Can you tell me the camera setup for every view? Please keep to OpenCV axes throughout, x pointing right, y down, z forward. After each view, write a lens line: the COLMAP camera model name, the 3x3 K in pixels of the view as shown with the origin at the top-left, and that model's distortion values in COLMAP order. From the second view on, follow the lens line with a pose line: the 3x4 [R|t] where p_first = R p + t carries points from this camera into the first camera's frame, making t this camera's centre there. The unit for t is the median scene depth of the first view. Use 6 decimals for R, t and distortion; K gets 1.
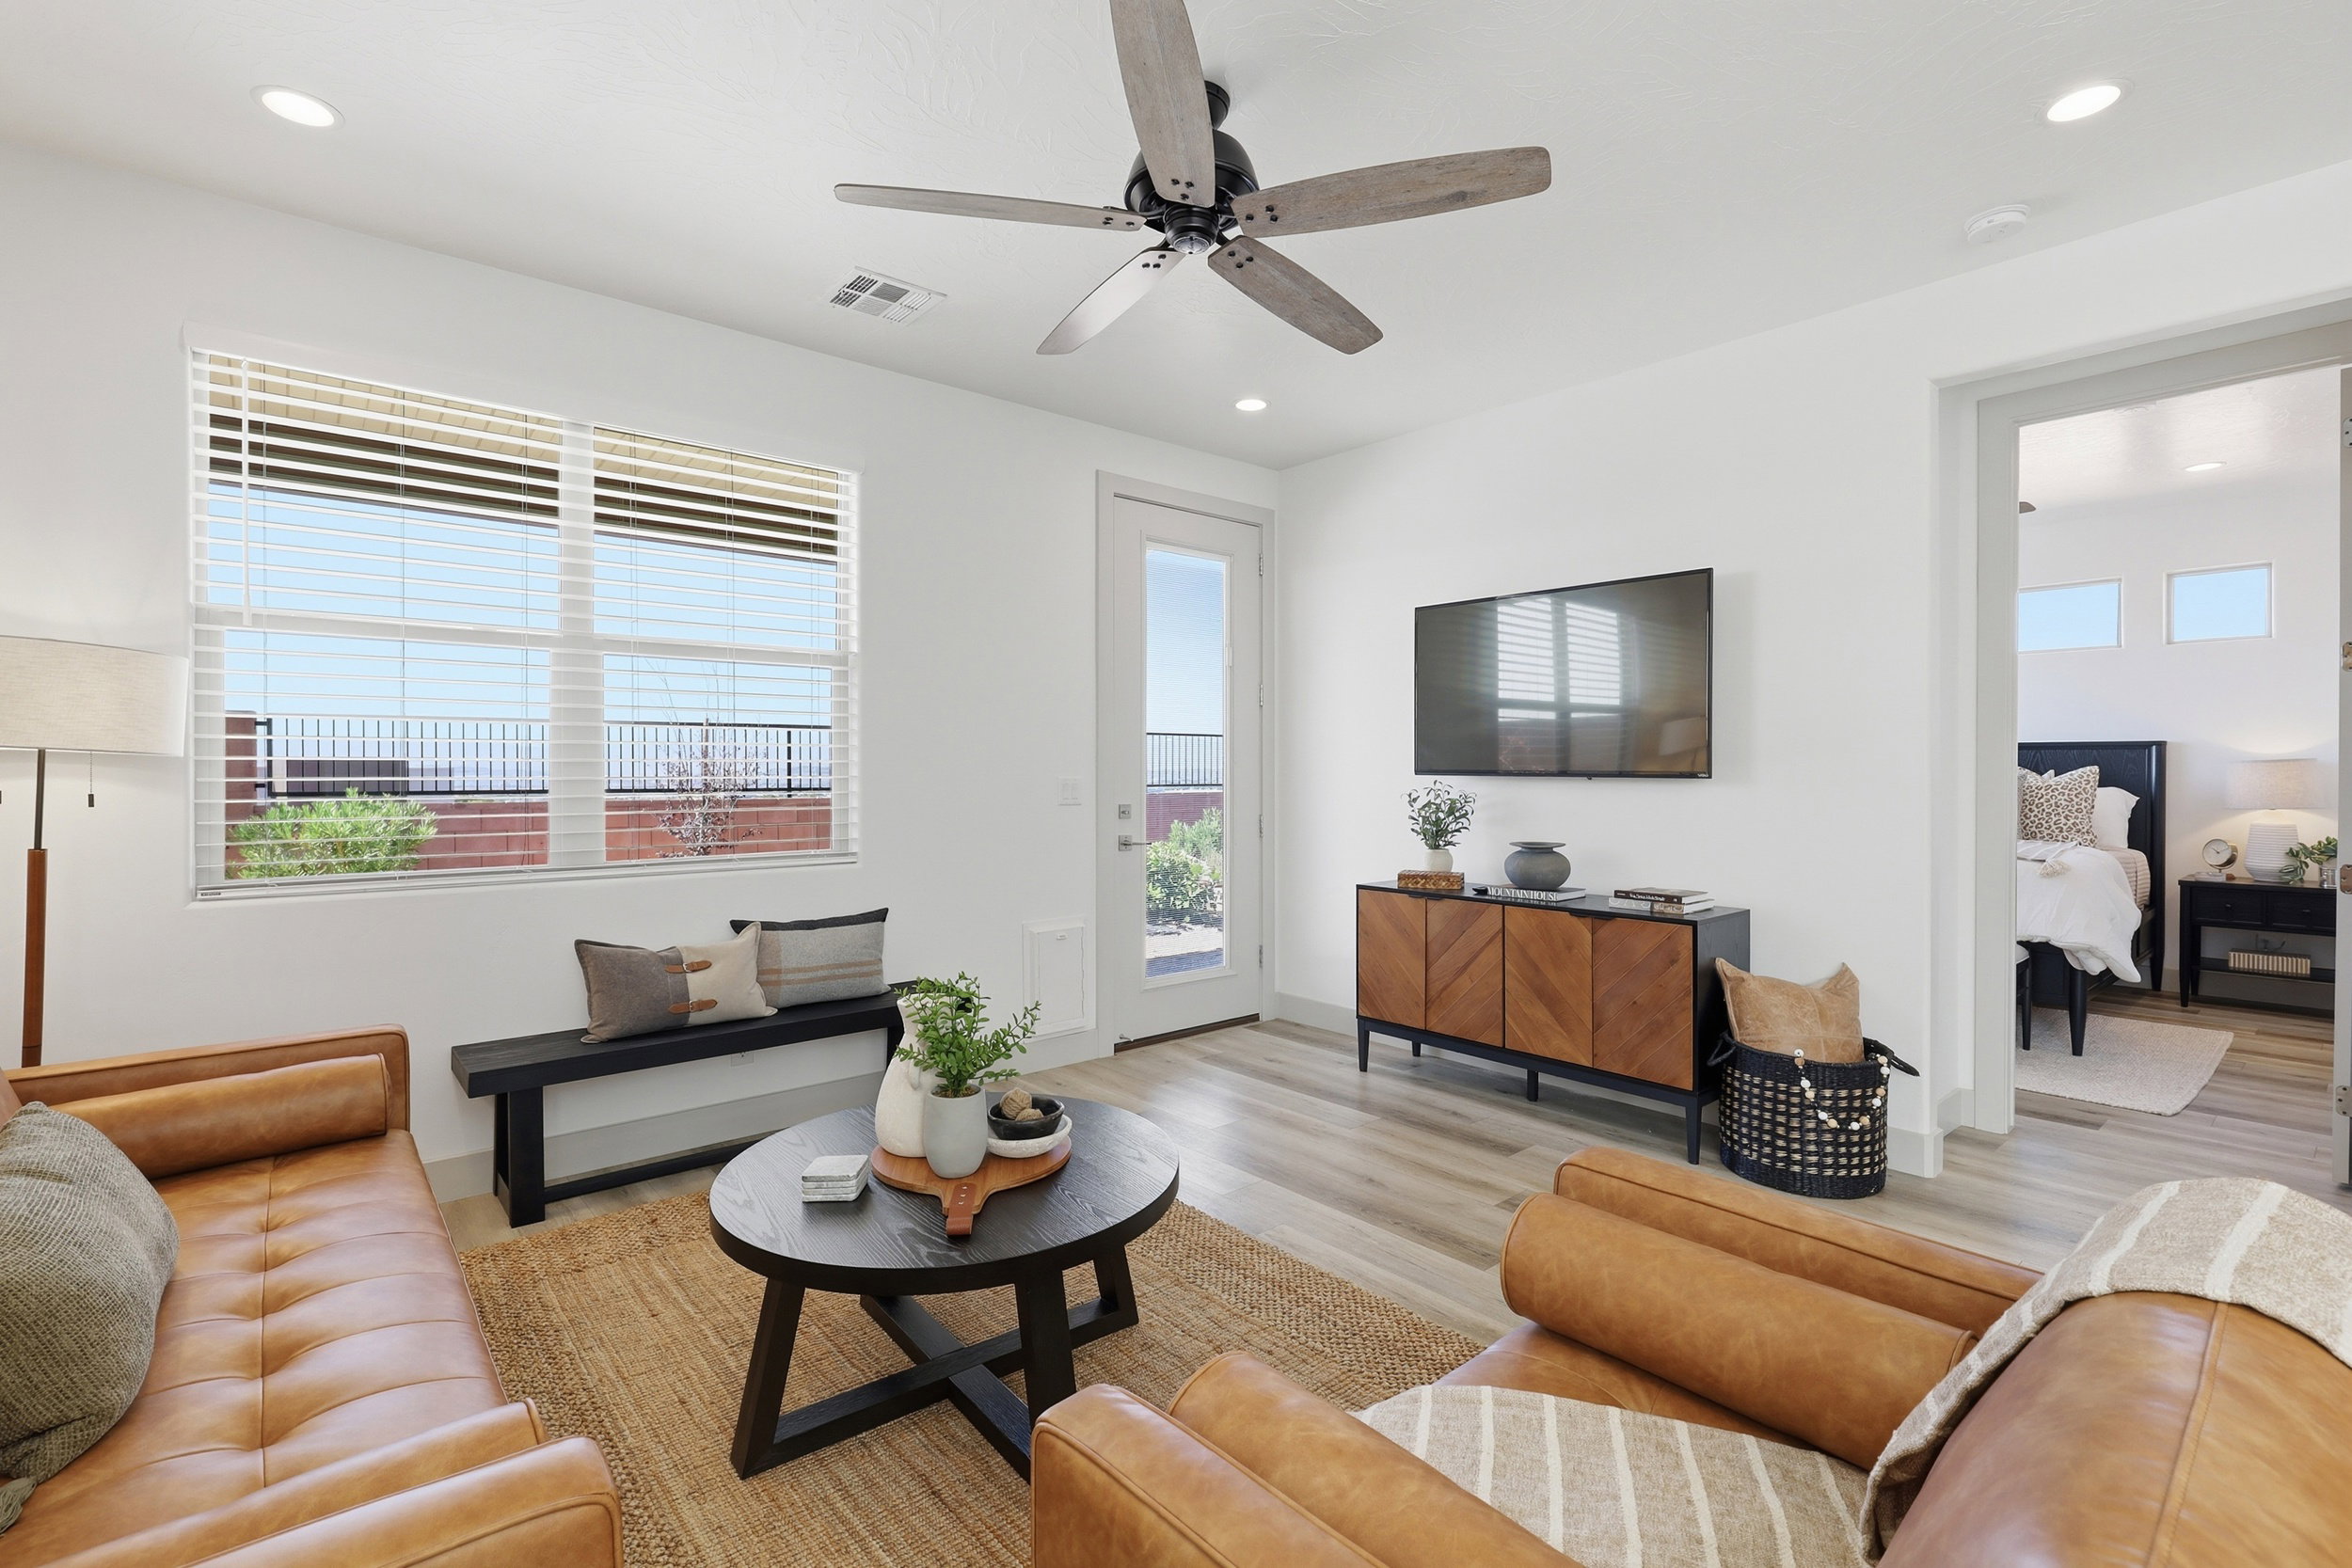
lens RADIAL K [[1067.7, 0, 1175.0], [0, 1067.7, 779.4], [0, 0, 1]] dist [-0.005268, 0.002738]
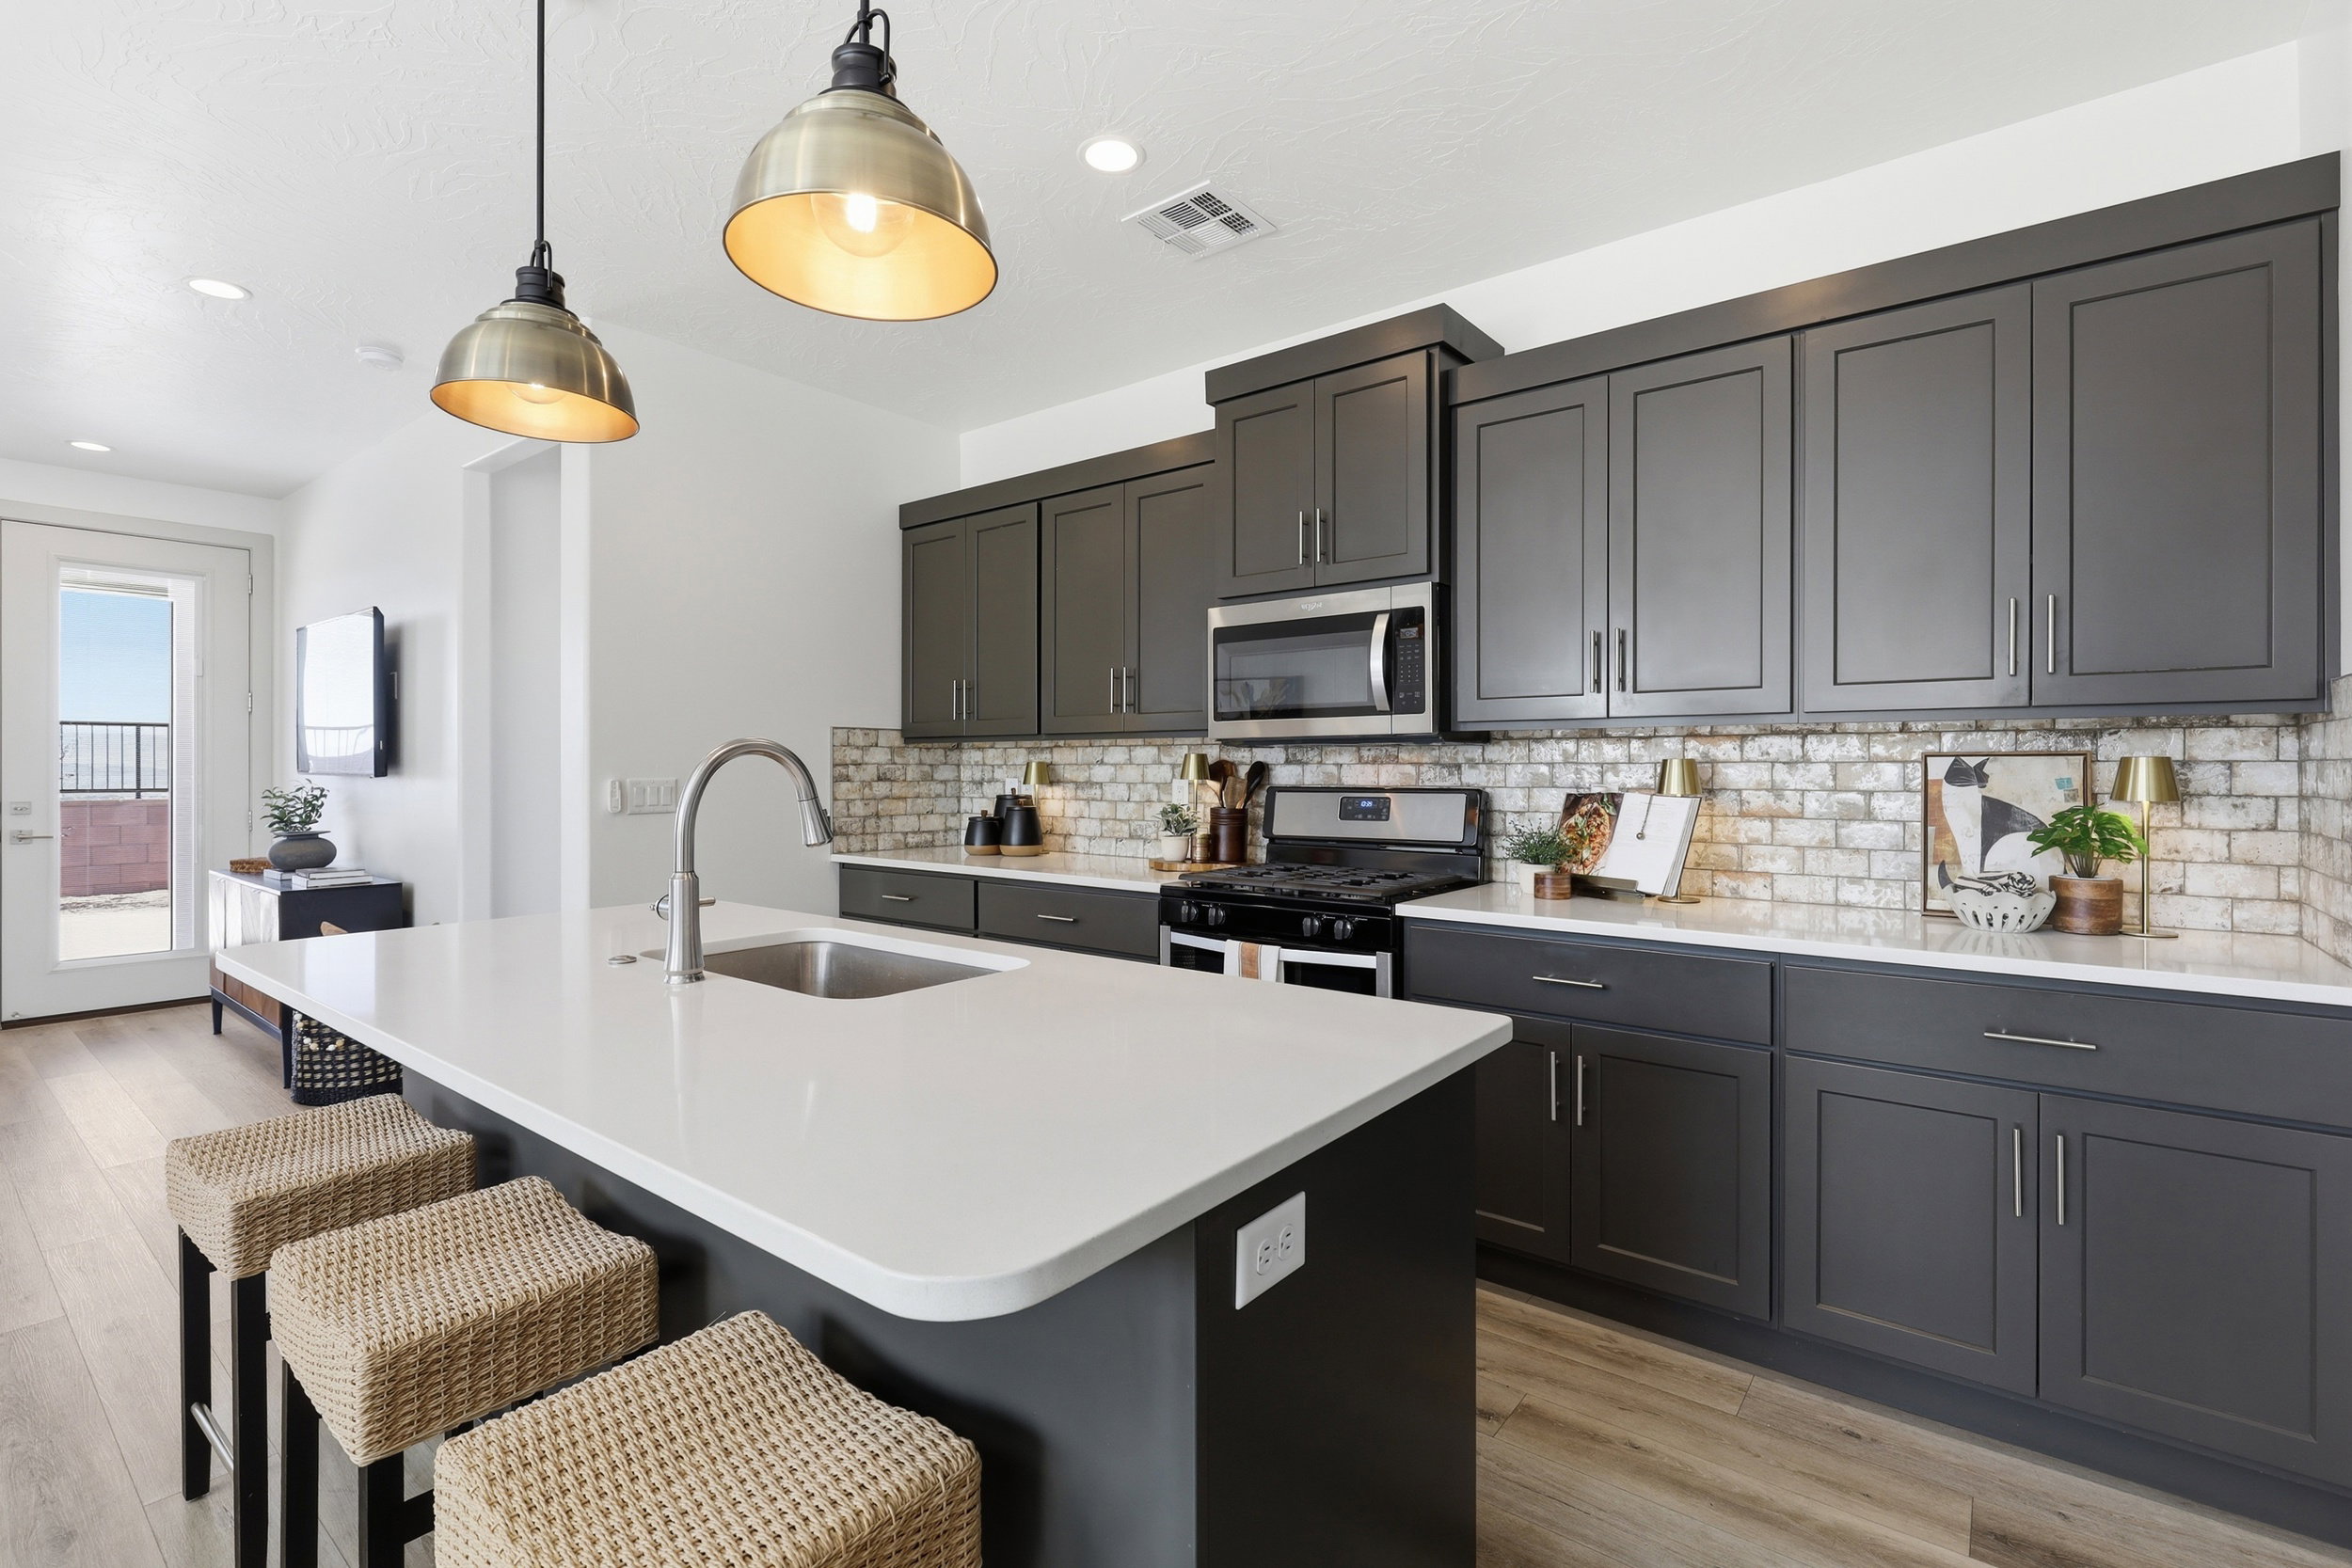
lens RADIAL K [[1067.7, 0, 1176.0], [0, 1067.7, 772.1], [0, 0, 1]] dist [-0.005268, 0.002738]
pose [[0.981855, -0.001177, 0.189628, 1.117121], [0.002263, 0.999982, -0.005508, 0.001916], [-0.189618, 0.005837, 0.981840, -0.364825]]
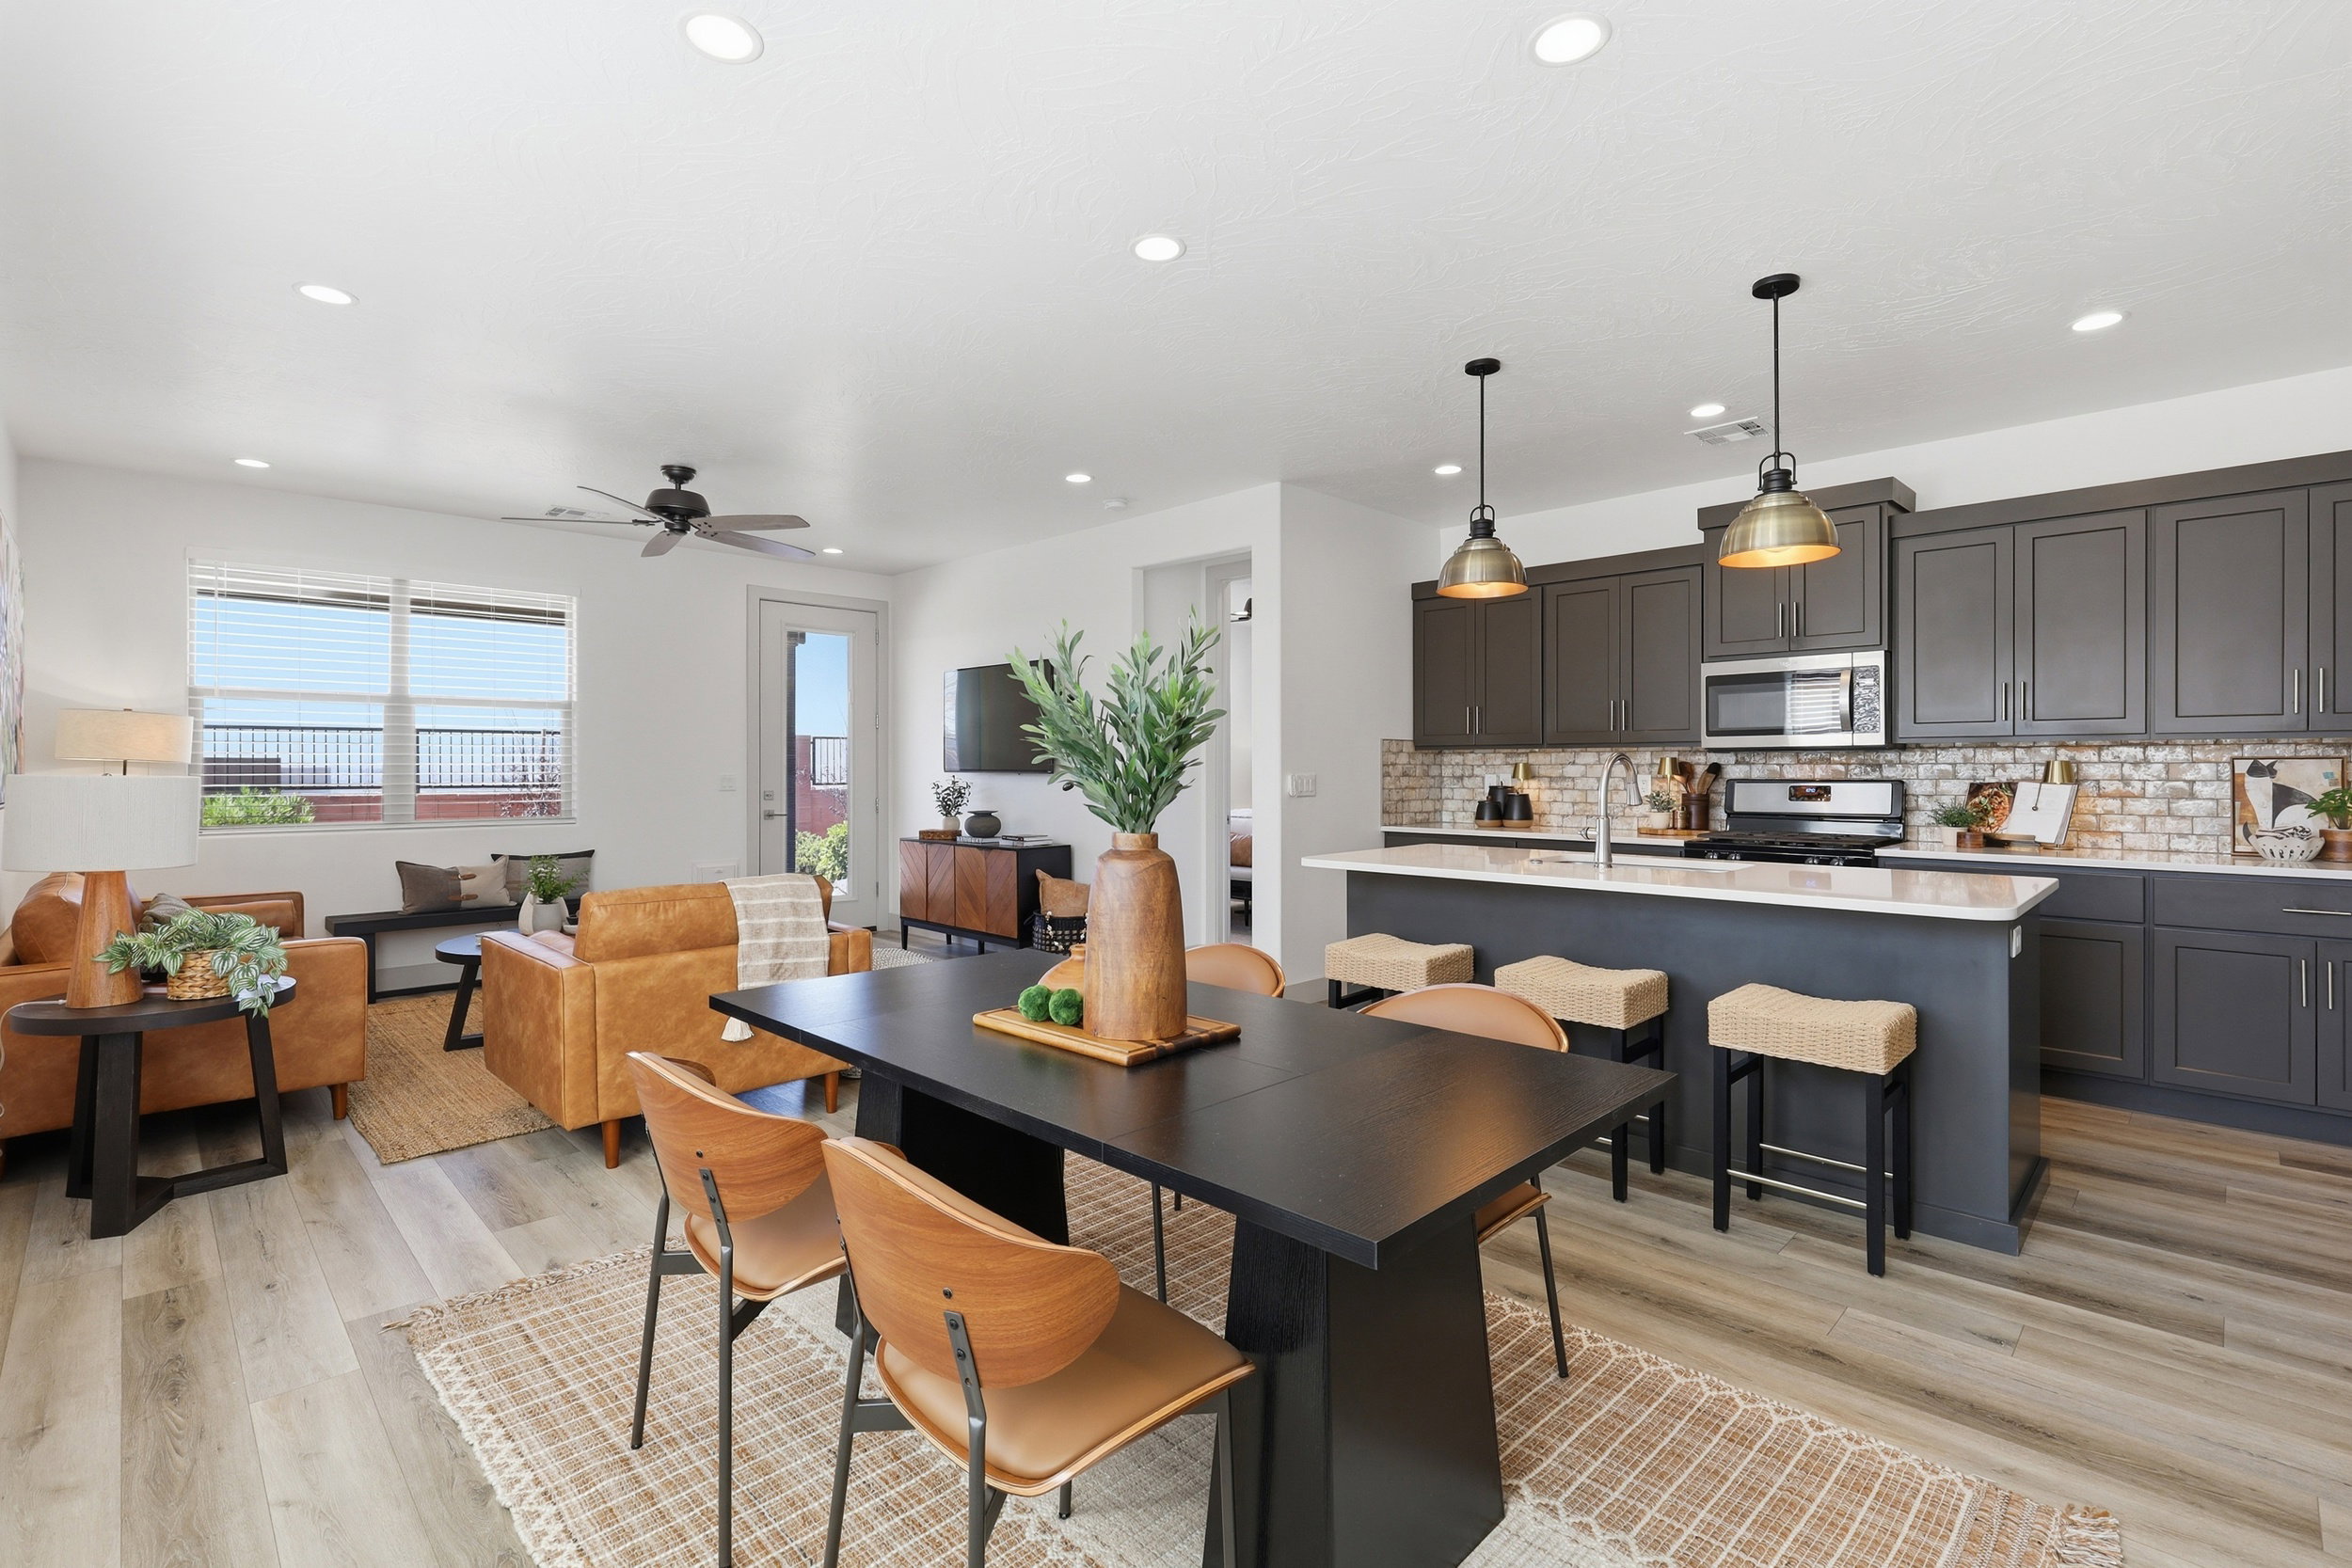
lens RADIAL K [[1067.7, 0, 1179.0], [0, 1067.7, 769.1], [0, 0, 1]] dist [-0.005268, 0.002738]
pose [[0.997214, -0.001200, 0.074587, 0.553155], [0.001835, 0.999963, -0.008445, 0.006726], [-0.074574, 0.008558, 0.997179, -0.801632]]
